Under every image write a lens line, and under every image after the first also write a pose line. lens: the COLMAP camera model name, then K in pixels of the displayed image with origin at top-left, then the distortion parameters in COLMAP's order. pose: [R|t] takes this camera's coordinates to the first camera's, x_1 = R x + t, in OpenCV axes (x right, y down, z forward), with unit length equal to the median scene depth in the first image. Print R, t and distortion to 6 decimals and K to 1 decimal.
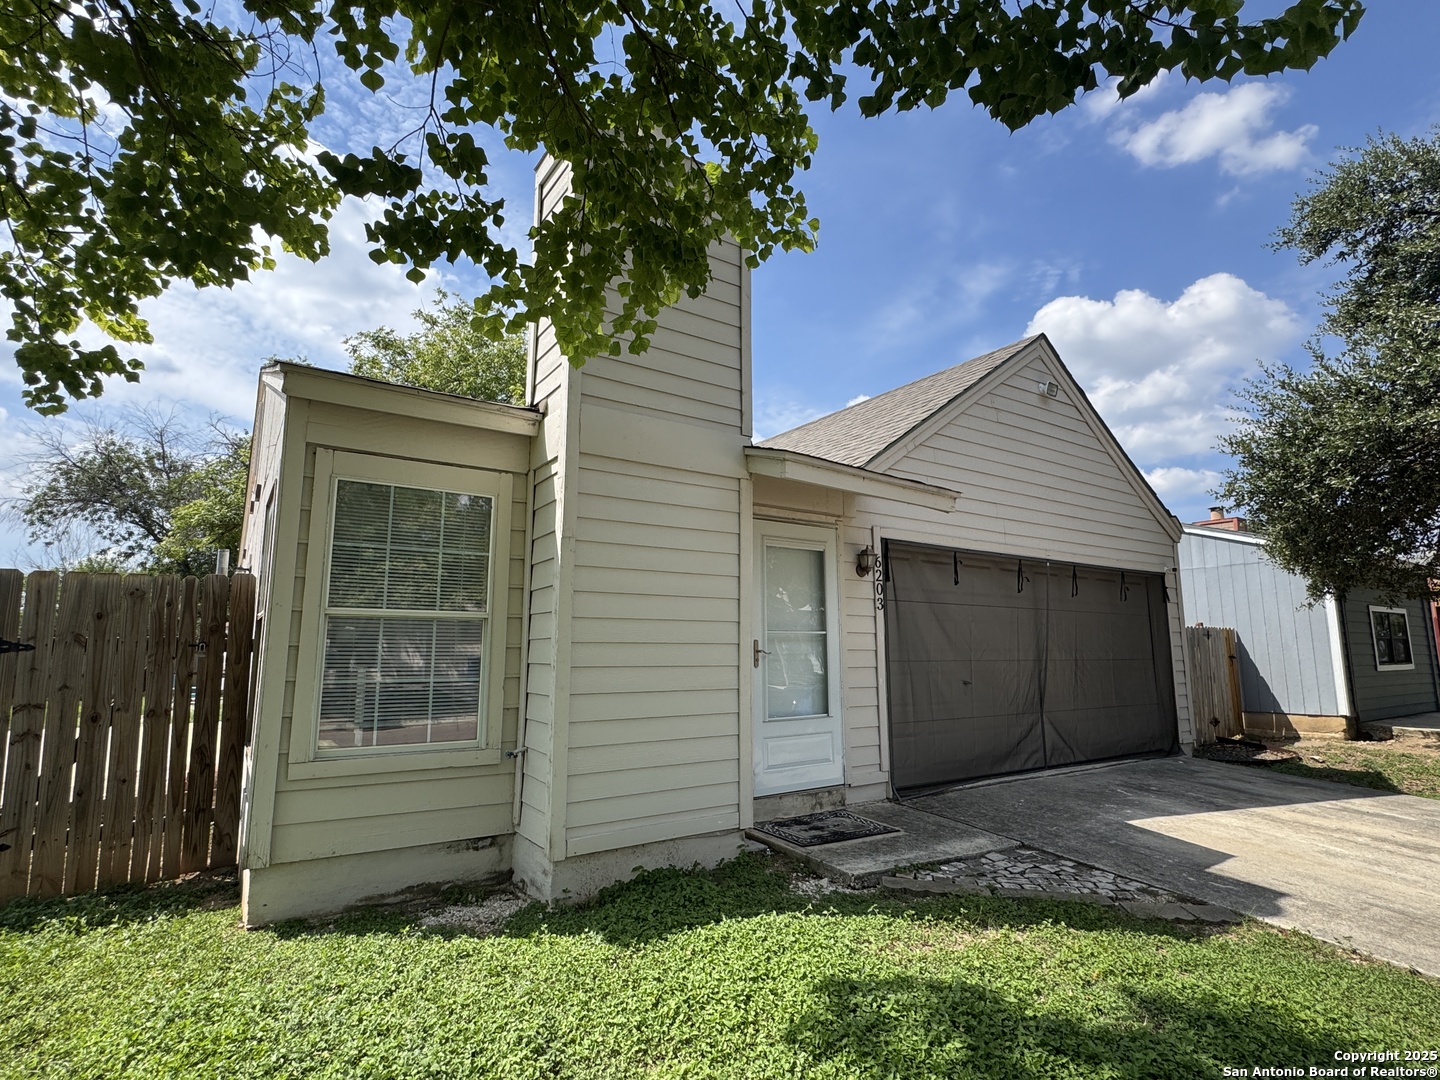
lens RADIAL K [[727.8, 0, 707.5], [0, 727.8, 554.7], [0, 0, 1]] dist [0.000241, -0.002533]
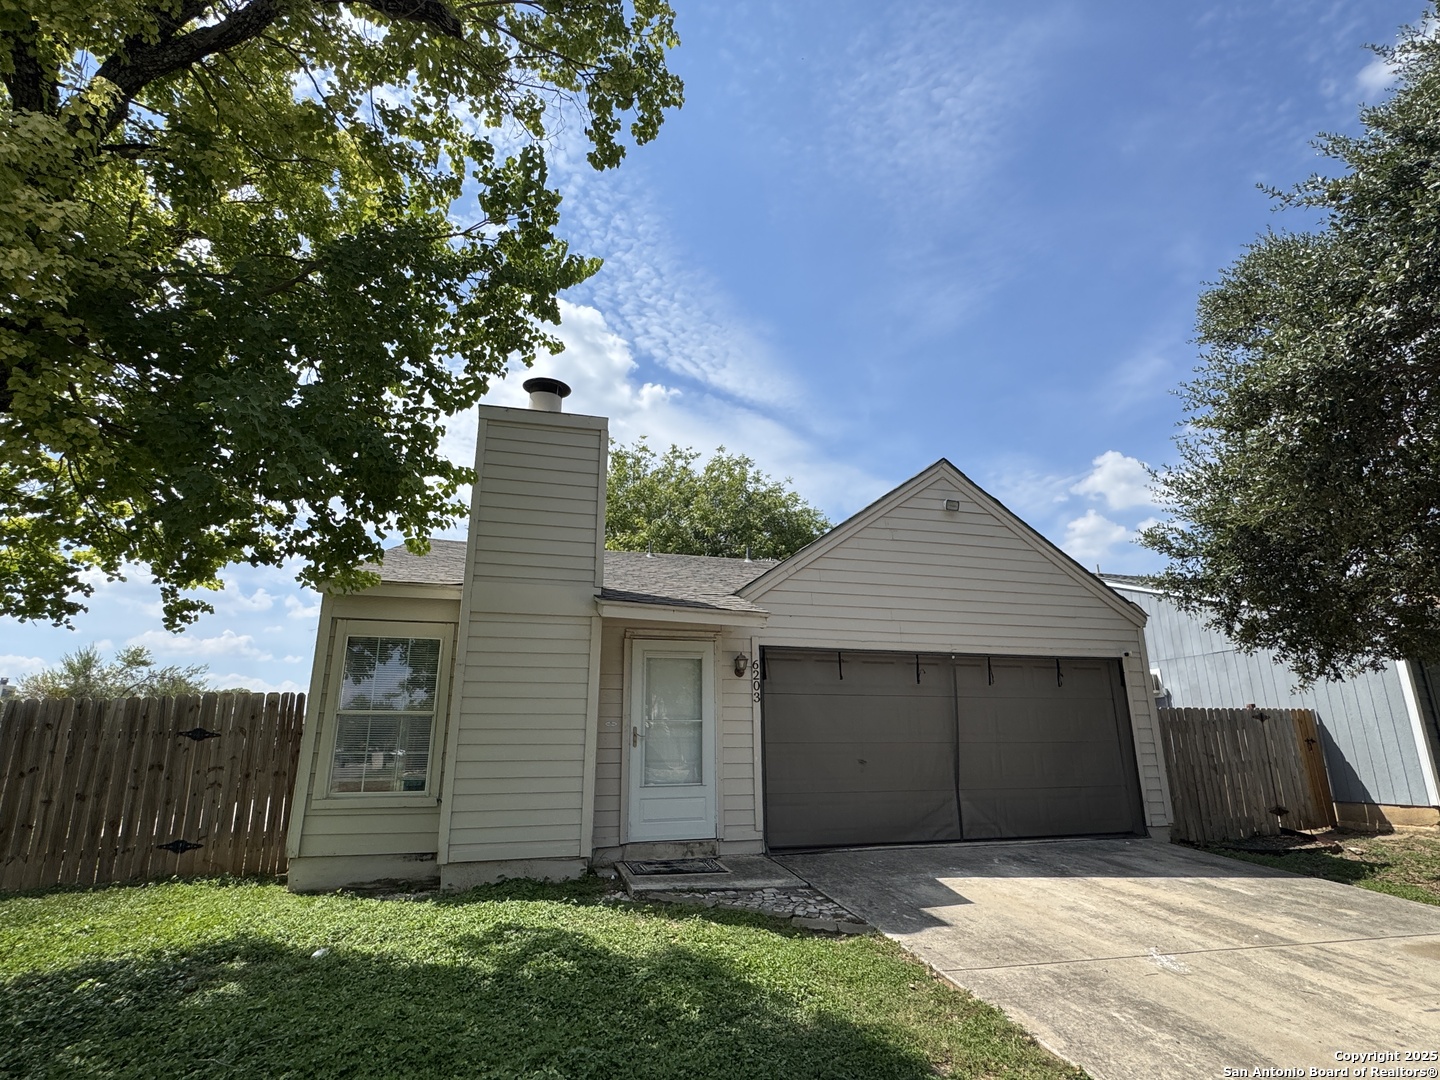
lens RADIAL K [[727.8, 0, 707.5], [0, 727.8, 554.7], [0, 0, 1]] dist [0.000241, -0.002533]
pose [[0.949266, -0.084134, -0.303009, 0.653320], [0.046525, 0.990516, -0.129277, -0.023101], [0.311012, 0.108621, 0.944178, -0.315301]]
